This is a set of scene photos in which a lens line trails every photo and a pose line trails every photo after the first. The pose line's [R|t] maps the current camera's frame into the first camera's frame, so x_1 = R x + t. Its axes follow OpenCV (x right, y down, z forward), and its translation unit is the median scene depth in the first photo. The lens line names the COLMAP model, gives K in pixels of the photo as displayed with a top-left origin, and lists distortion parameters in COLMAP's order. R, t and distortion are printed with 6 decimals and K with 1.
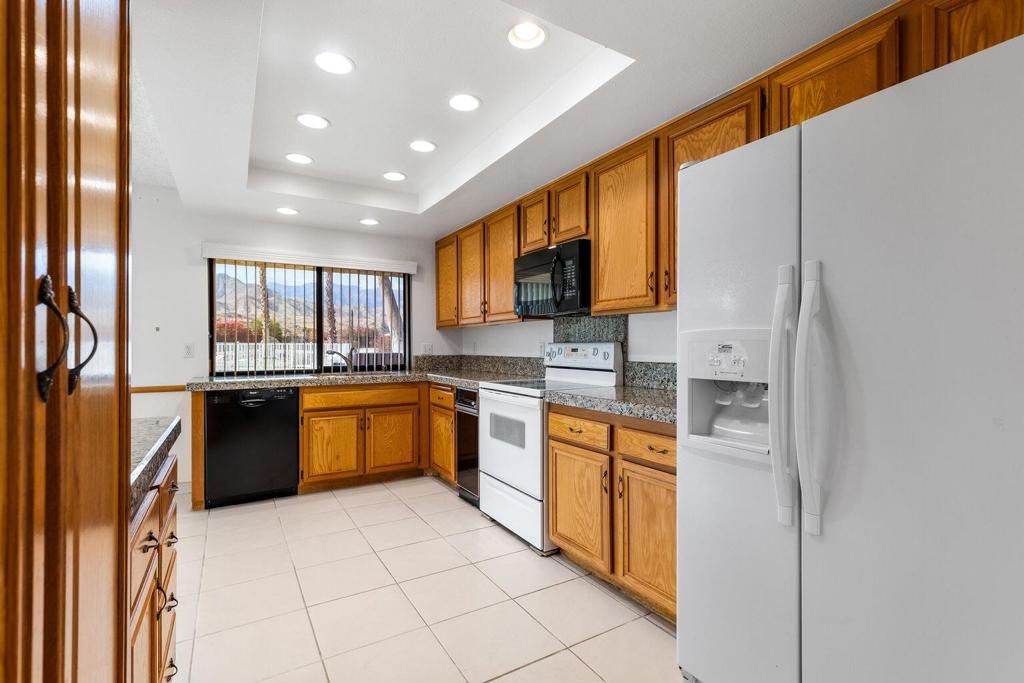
lens RADIAL K [[469.7, 0, 512.0], [0, 469.7, 341.5], [0, 0, 1]] dist [0.001841, 0.000305]
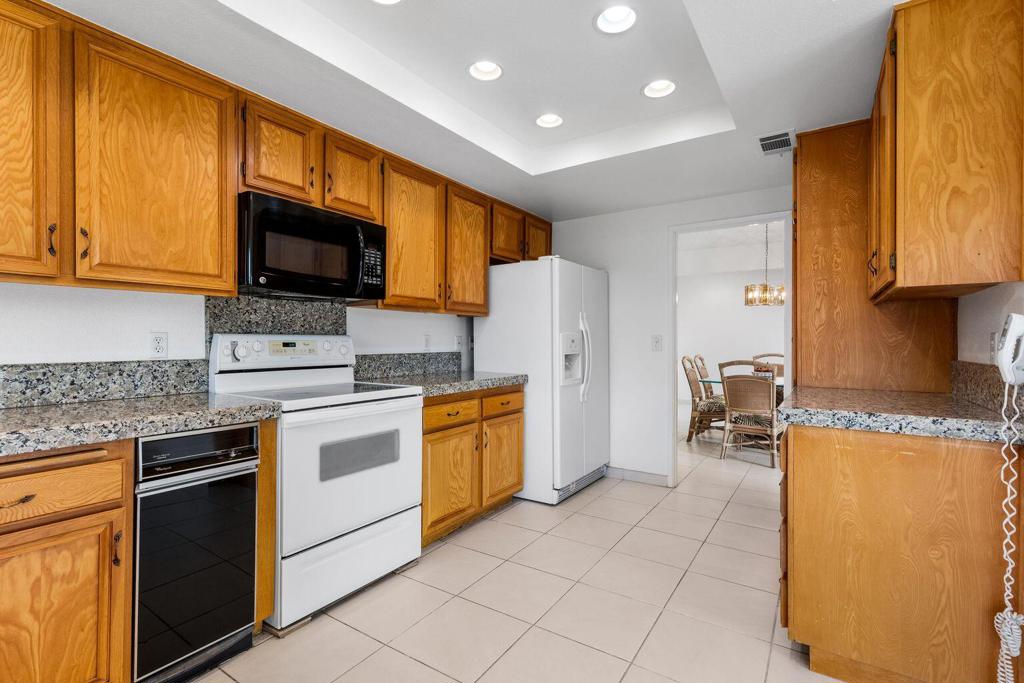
lens RADIAL K [[469.7, 0, 512.0], [0, 469.7, 341.5], [0, 0, 1]] dist [0.001841, 0.000305]
pose [[-0.432274, -0.001718, 0.901740, -0.836249], [-0.010622, 0.999939, -0.003187, 0.014360], [-0.901680, -0.010956, -0.432266, 1.200441]]
